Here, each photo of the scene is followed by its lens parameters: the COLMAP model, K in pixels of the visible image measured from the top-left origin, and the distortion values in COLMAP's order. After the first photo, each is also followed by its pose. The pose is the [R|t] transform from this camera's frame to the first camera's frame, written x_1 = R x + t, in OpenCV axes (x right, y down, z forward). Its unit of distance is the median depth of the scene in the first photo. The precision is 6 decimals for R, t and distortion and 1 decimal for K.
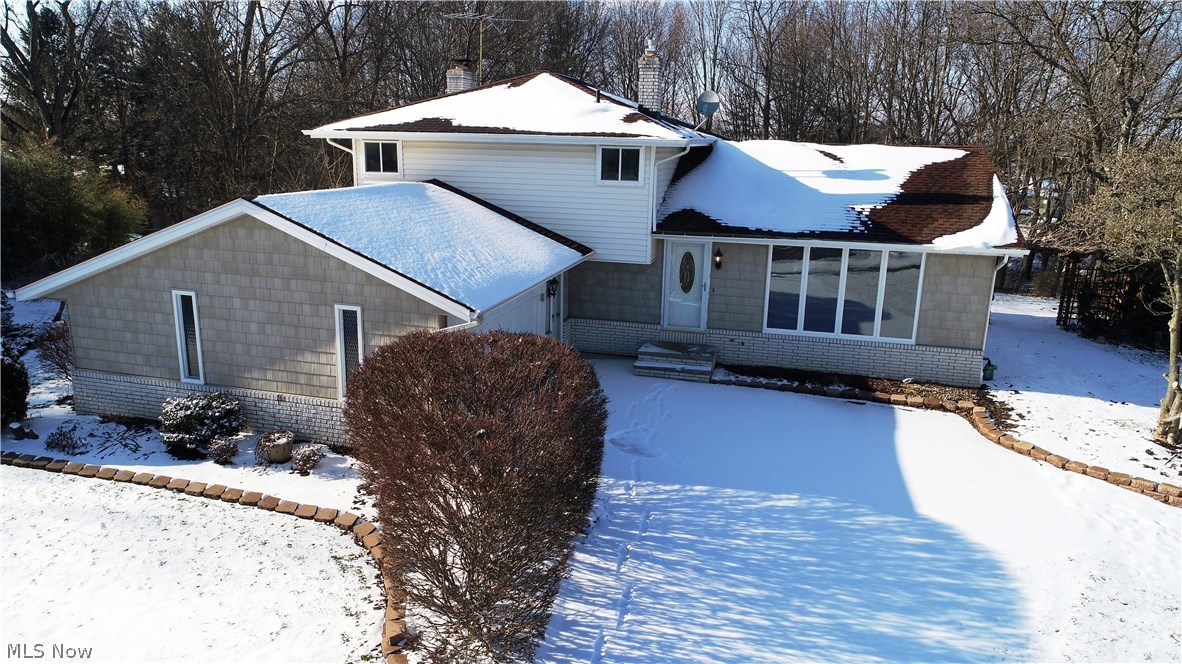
lens RADIAL K [[791.2, 0, 589.4], [0, 791.2, 335.2], [0, 0, 1]] dist [-0.005162, 0.004571]
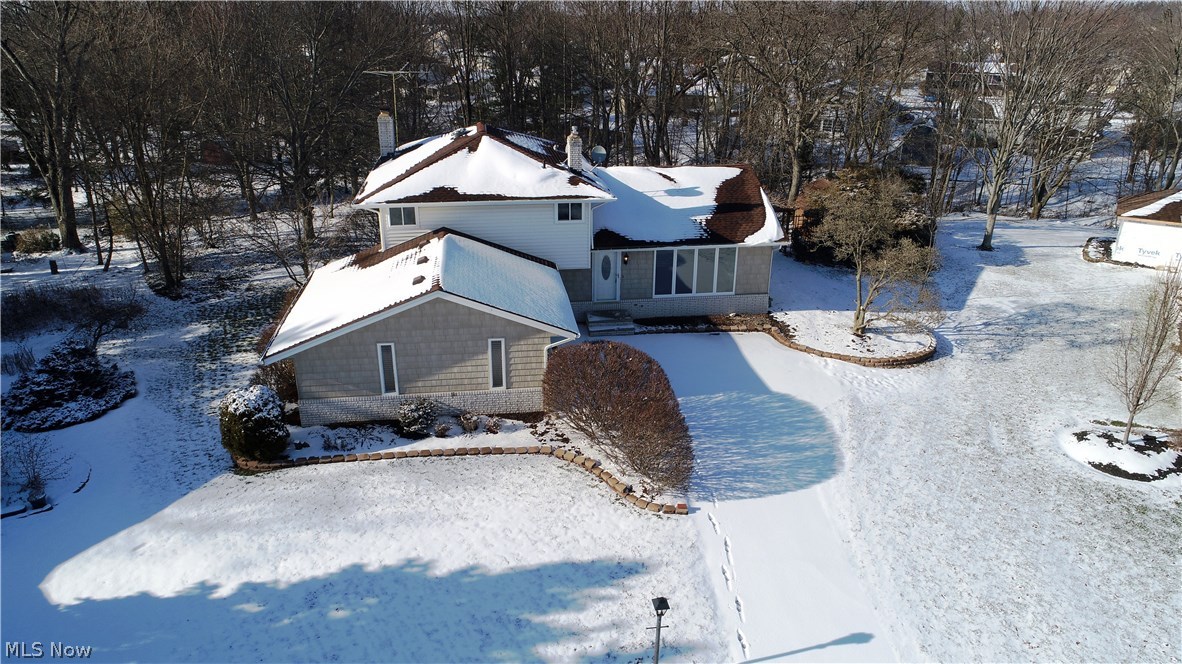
lens RADIAL K [[791.2, 0, 592.1], [0, 791.2, 334.3], [0, 0, 1]] dist [-0.005162, 0.004571]
pose [[0.920457, -0.162002, 0.355689, -0.583387], [0.108119, 0.980080, 0.166595, -0.253806], [-0.375593, -0.114886, 0.919637, -0.580924]]
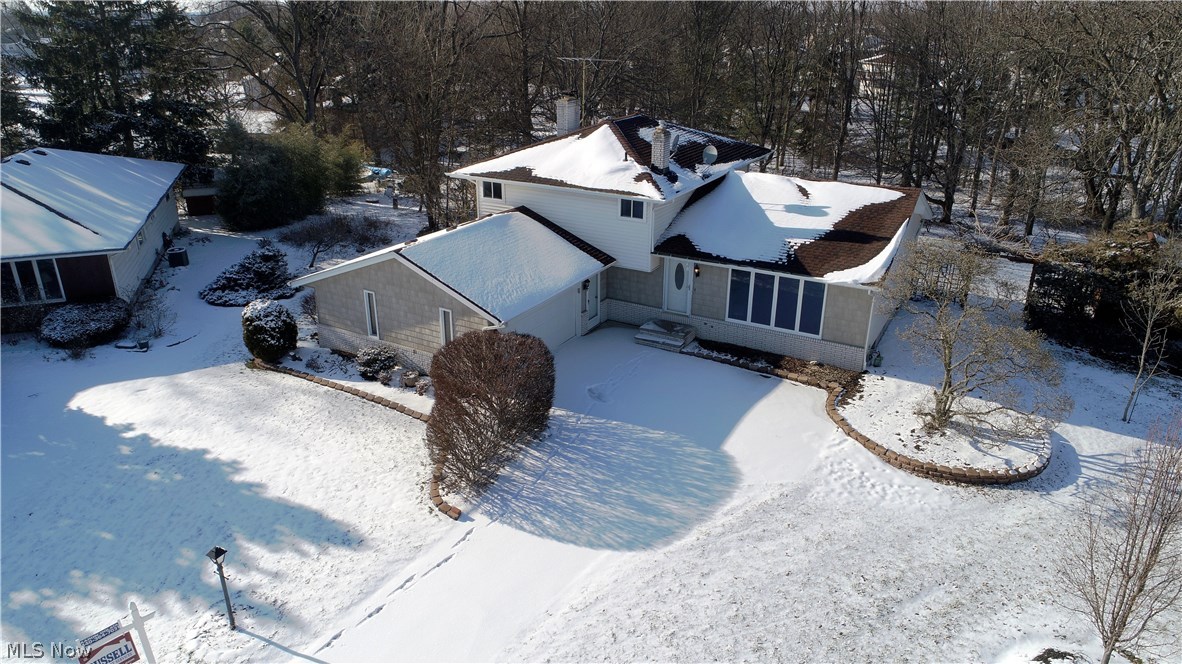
lens RADIAL K [[791.2, 0, 590.7], [0, 791.2, 332.6], [0, 0, 1]] dist [-0.005162, 0.004571]
pose [[0.965672, 0.081112, -0.246776, 0.393357], [-0.046077, 0.988421, 0.144572, -0.212227], [0.255645, -0.128238, 0.958228, -0.573220]]
